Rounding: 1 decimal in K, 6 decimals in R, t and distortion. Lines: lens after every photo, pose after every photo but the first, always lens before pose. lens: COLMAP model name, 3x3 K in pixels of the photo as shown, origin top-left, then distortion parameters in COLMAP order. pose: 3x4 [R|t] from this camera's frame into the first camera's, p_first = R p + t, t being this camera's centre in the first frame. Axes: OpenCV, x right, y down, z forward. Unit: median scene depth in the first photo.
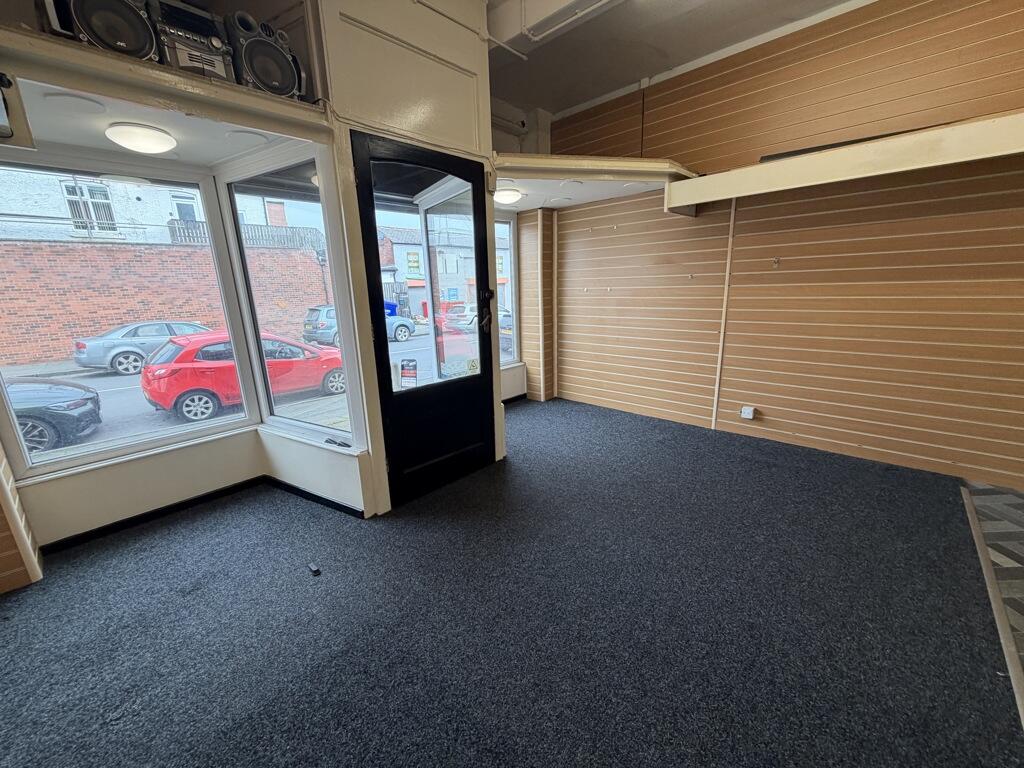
lens RADIAL K [[406.8, 0, 508.6], [0, 406.8, 387.1], [0, 0, 1]] dist [-0.001408, -0.000107]
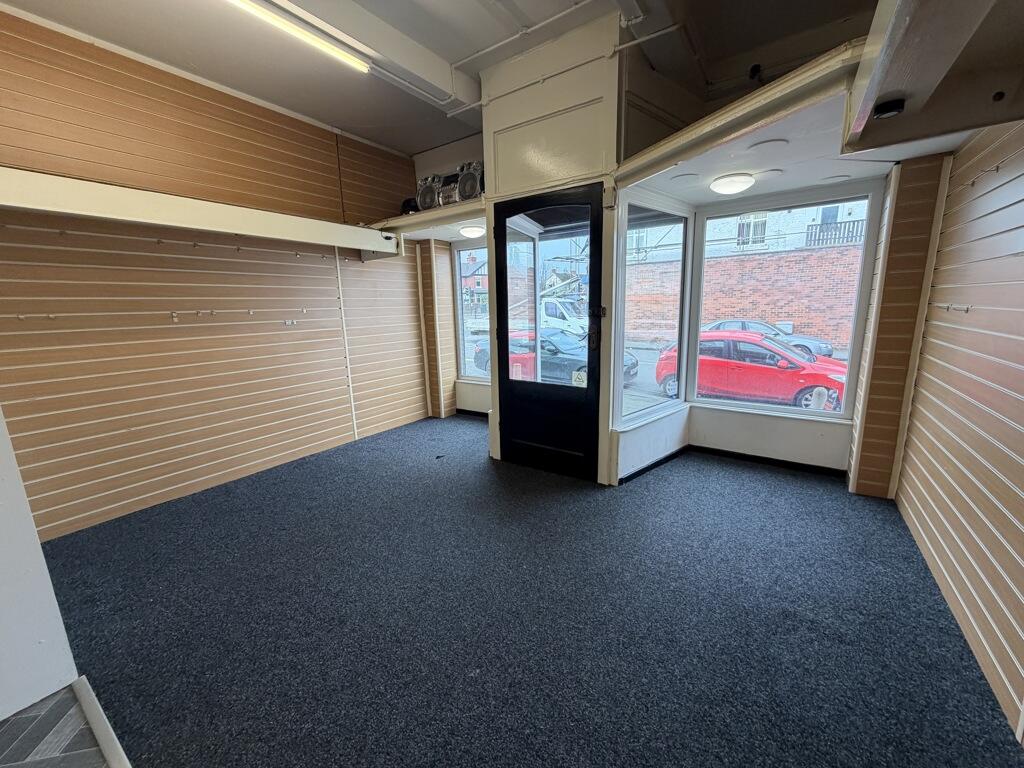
lens RADIAL K [[406.8, 0, 510.4], [0, 406.8, 386.4], [0, 0, 1]] dist [-0.001408, -0.000107]
pose [[0.153906, 0.220884, -0.963080, 0.897719], [-0.218865, 0.958102, 0.184766, -0.186235], [0.963541, 0.182348, 0.195801, 0.623346]]
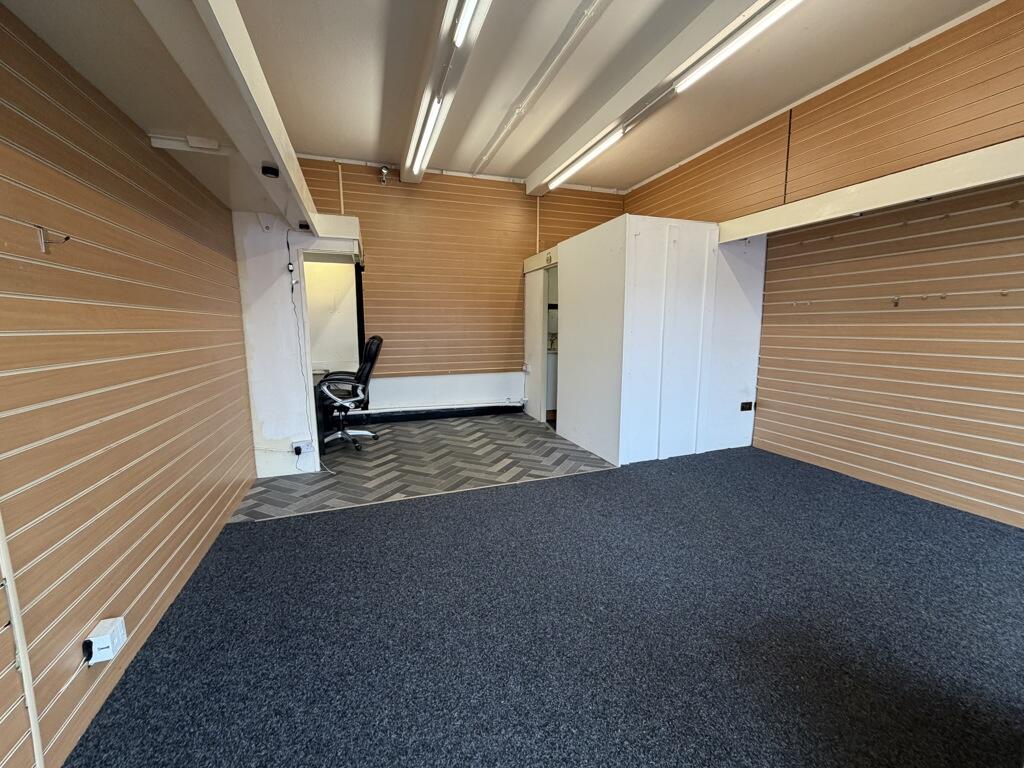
lens RADIAL K [[406.8, 0, 513.6], [0, 406.8, 385.7], [0, 0, 1]] dist [-0.001408, -0.000107]
pose [[-0.888927, -0.021340, 0.457551, 0.110160], [0.150122, 0.930168, 0.335038, -0.263076], [-0.432749, 0.366513, -0.823648, 1.280626]]
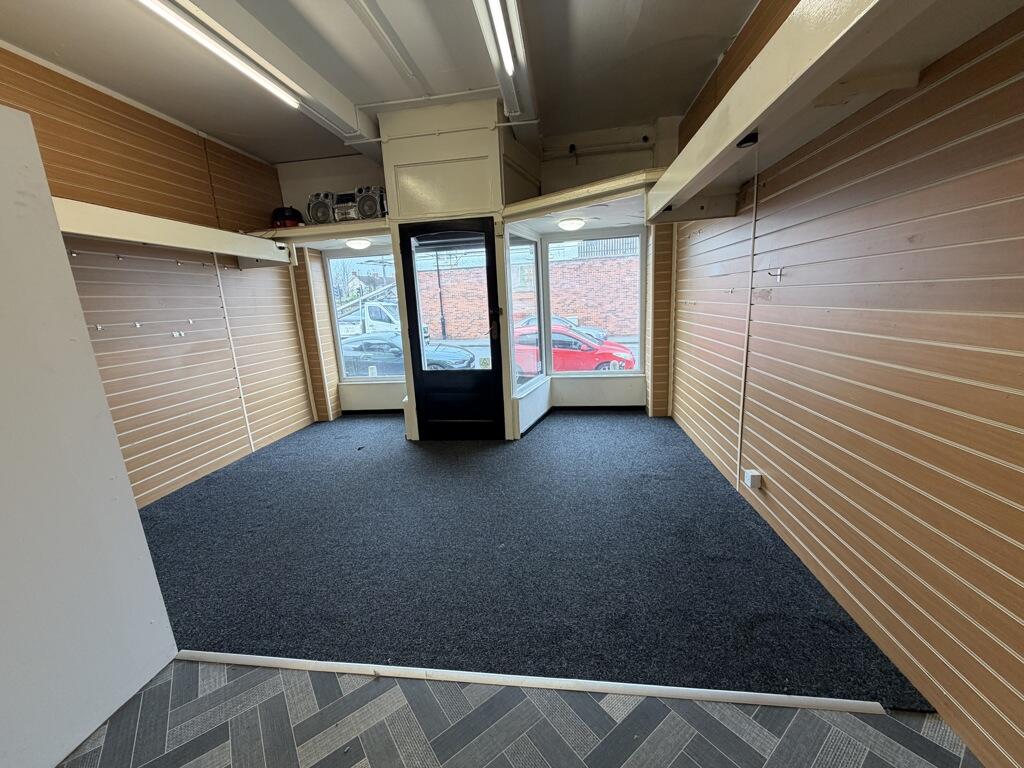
lens RADIAL K [[406.8, 0, 511.5], [0, 406.8, 386.5], [0, 0, 1]] dist [-0.001408, -0.000107]
pose [[0.581342, 0.171279, -0.795427, 1.070237], [-0.165017, 0.982096, 0.090871, -0.112464], [0.796750, 0.078432, 0.599198, 0.250293]]
